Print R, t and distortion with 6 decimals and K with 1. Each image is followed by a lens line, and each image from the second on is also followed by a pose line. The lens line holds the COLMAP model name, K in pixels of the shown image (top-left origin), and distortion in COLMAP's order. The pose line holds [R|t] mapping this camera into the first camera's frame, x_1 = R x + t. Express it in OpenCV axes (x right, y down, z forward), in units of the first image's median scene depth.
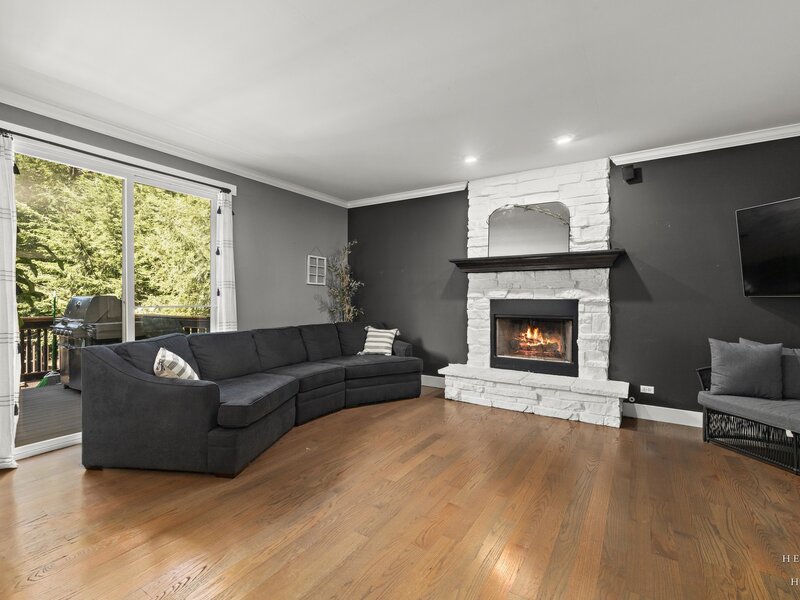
lens RADIAL K [[380.0, 0, 394.7], [0, 380.0, 299.4], [0, 0, 1]] dist [0.009166, 0.000347]
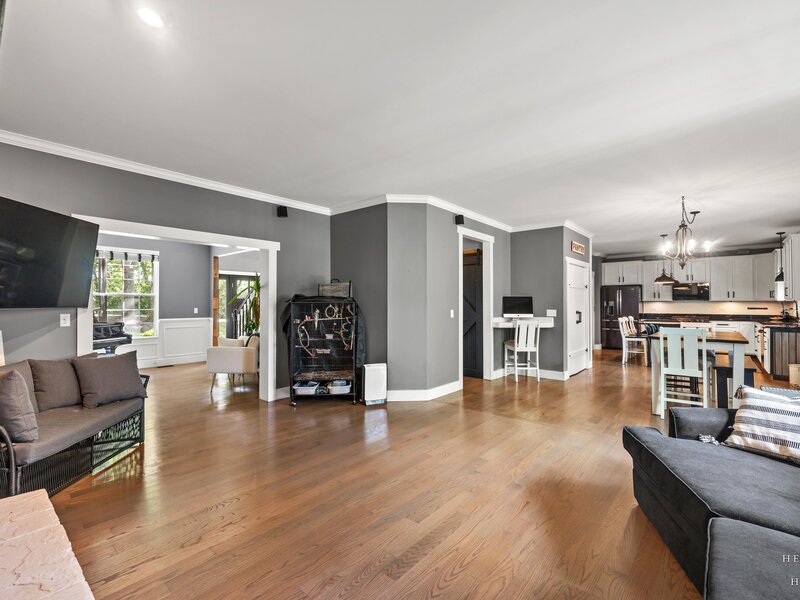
lens RADIAL K [[380.0, 0, 397.0], [0, 380.0, 299.1], [0, 0, 1]] dist [0.009166, 0.000347]
pose [[-0.991036, -0.000917, 0.133593, 0.028124], [-0.001885, 0.999973, -0.007122, -0.019300], [-0.133583, -0.007310, -0.991011, 1.229911]]
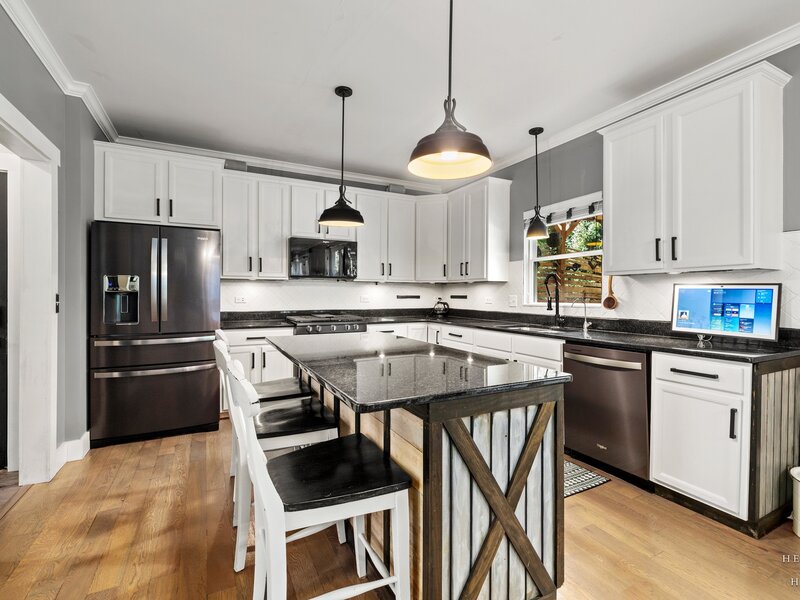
lens RADIAL K [[380.0, 0, 398.0], [0, 380.0, 295.4], [0, 0, 1]] dist [0.009166, 0.000347]
pose [[-0.508317, -0.003958, -0.861161, -0.659622], [-0.009544, 0.999954, 0.001038, 0.007263], [0.861117, 0.008747, -0.508332, -0.614048]]
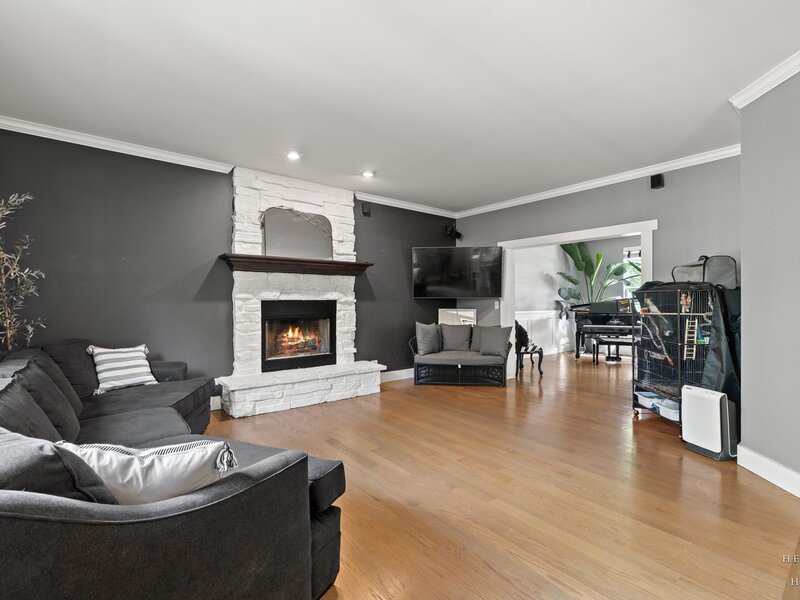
lens RADIAL K [[380.0, 0, 399.4], [0, 380.0, 301.9], [0, 0, 1]] dist [0.009166, 0.000347]
pose [[0.313576, -0.008756, 0.949523, -0.599841], [0.005214, 0.999958, 0.007499, -0.002246], [-0.949549, 0.002599, 0.313608, 0.421223]]
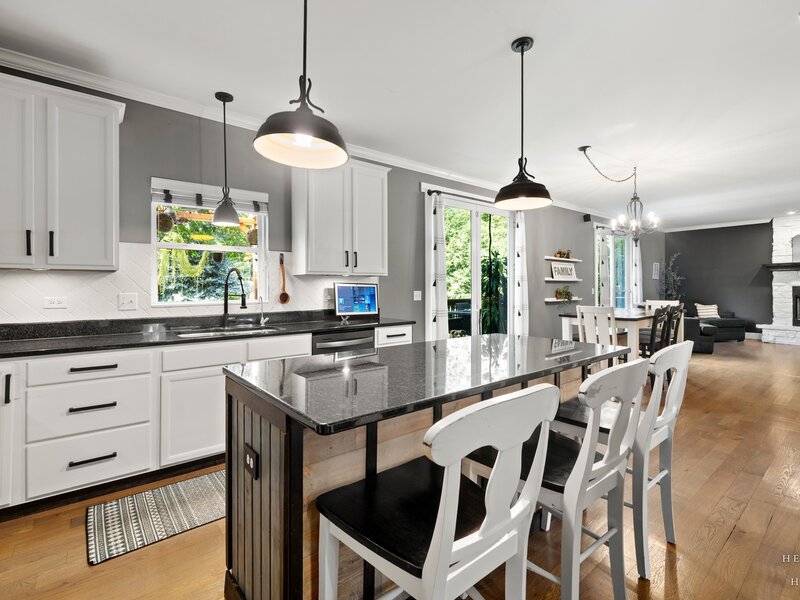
lens RADIAL K [[380.0, 0, 399.0], [0, 380.0, 291.2], [0, 0, 1]] dist [0.009166, 0.000347]
pose [[0.951115, -0.008032, -0.308732, -1.011964], [0.008726, 0.999962, 0.000865, 0.004947], [0.308713, -0.003517, 0.951149, -1.345450]]
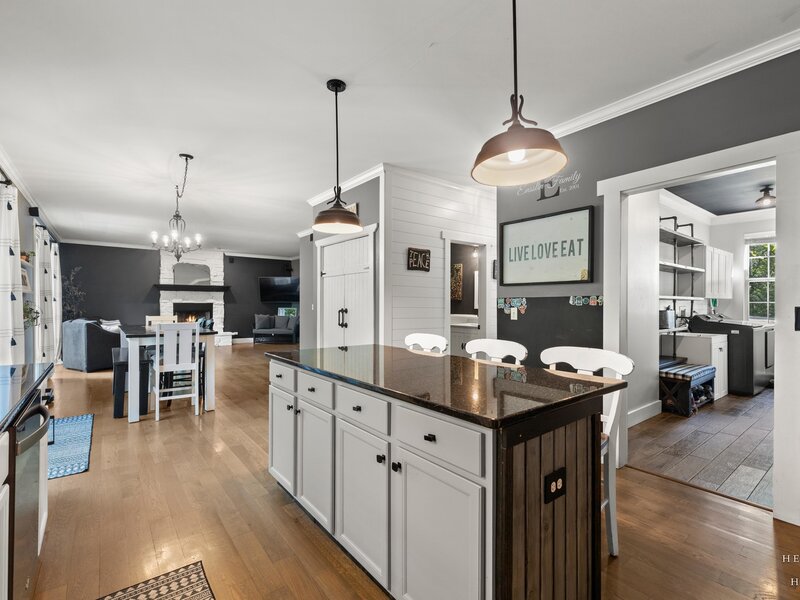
lens RADIAL K [[380.0, 0, 397.5], [0, 380.0, 303.8], [0, 0, 1]] dist [0.009166, 0.000347]
pose [[0.330270, -0.004945, 0.943874, -1.557578], [0.004659, 0.999983, 0.003609, 0.000993], [-0.943875, 0.003205, 0.330287, -1.057595]]
